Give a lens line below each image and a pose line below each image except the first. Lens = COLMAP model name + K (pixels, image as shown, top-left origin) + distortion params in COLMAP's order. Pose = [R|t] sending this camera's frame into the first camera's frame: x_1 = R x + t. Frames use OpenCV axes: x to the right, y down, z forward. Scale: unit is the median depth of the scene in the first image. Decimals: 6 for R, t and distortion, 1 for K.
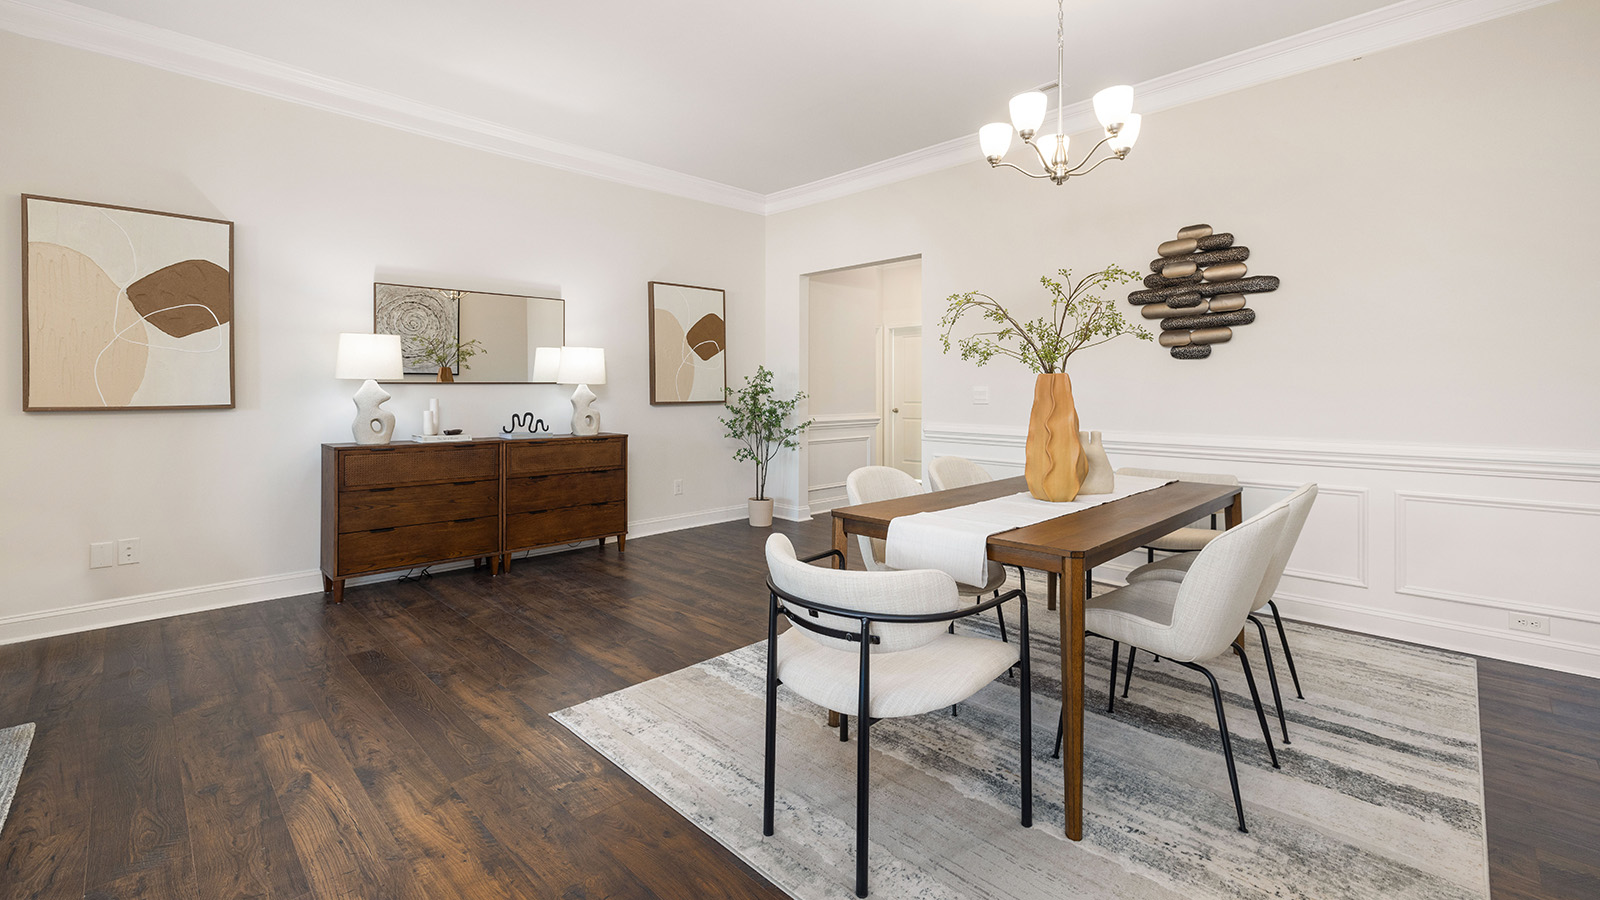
lens RADIAL K [[674.1, 0, 798.0], [0, 674.1, 394.2], [0, 0, 1]] dist [0.001385, 0.000202]
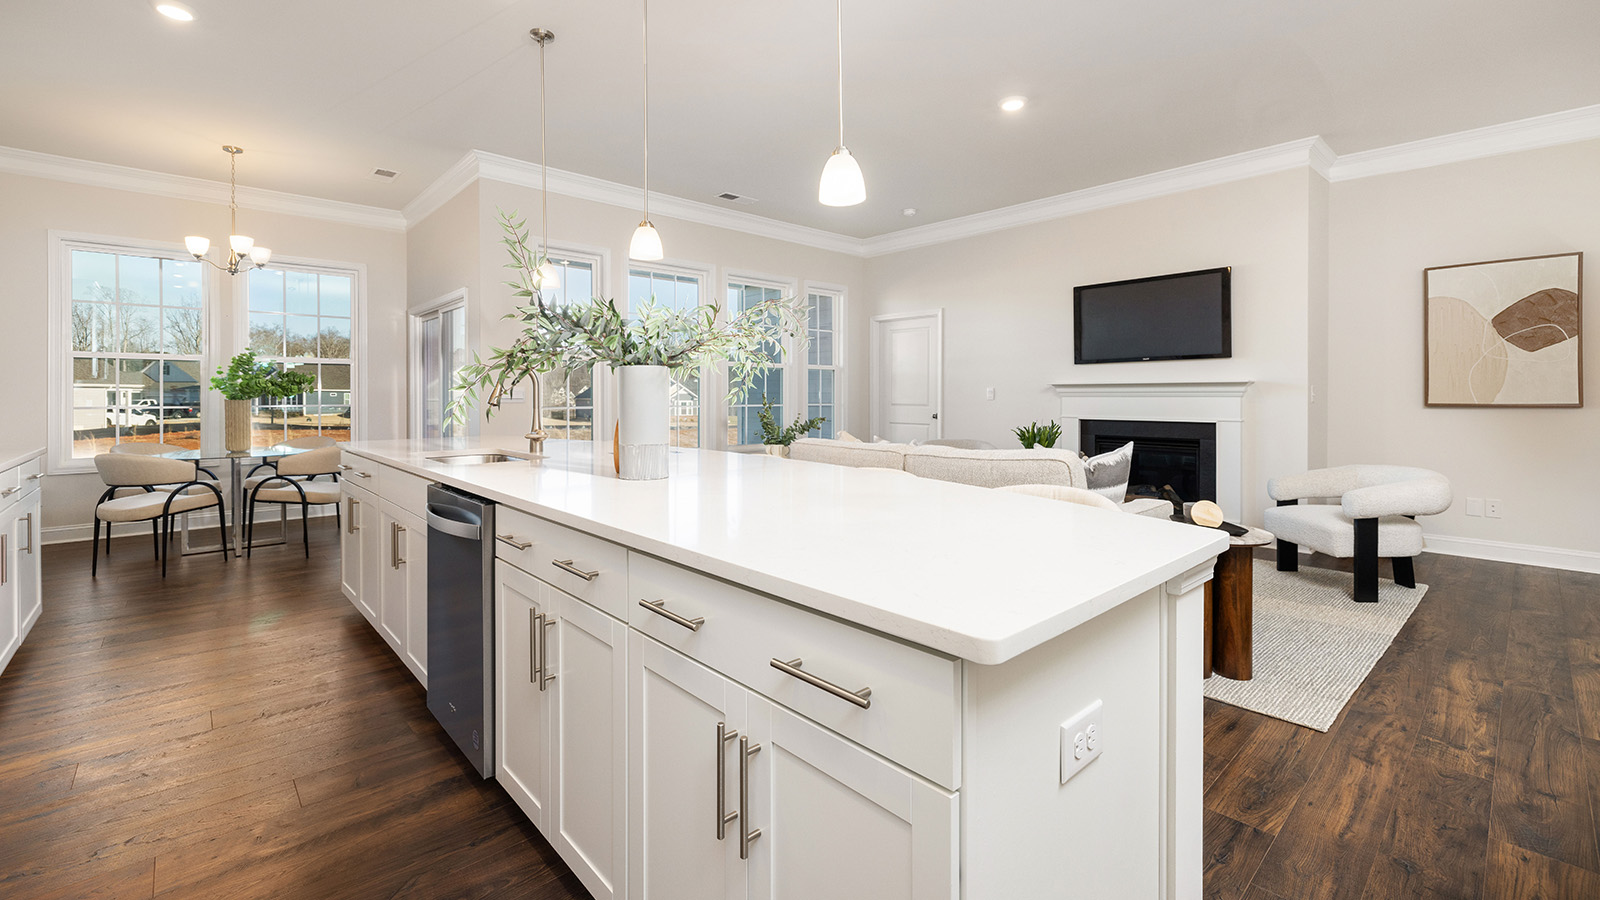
lens RADIAL K [[674.1, 0, 800.9], [0, 674.1, 396.0], [0, 0, 1]] dist [0.001385, 0.000202]
pose [[-0.038081, 0.000551, -0.999275, 0.446441], [-0.000937, 0.999999, 0.000587, 0.002325], [0.999274, 0.000959, -0.038081, -0.365818]]
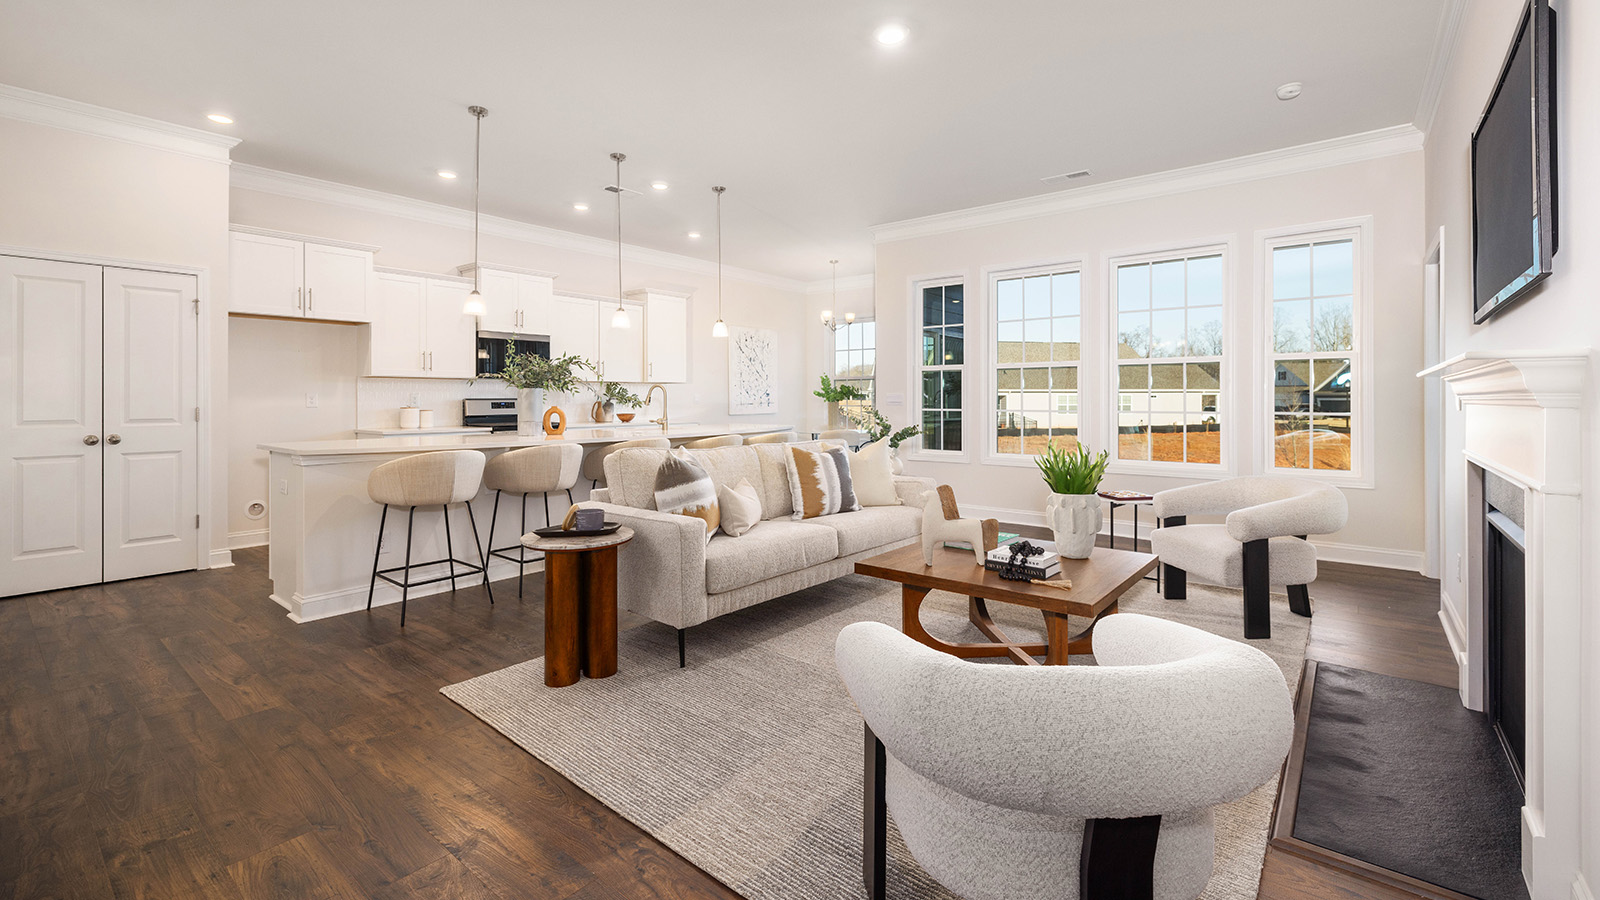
lens RADIAL K [[674.1, 0, 800.2], [0, 674.1, 399.4], [0, 0, 1]] dist [0.001385, 0.000202]
pose [[-0.994486, 0.000039, -0.104874, -0.577213], [-0.000173, 0.999998, 0.002013, -0.002570], [0.104874, 0.002020, -0.994483, 0.950409]]
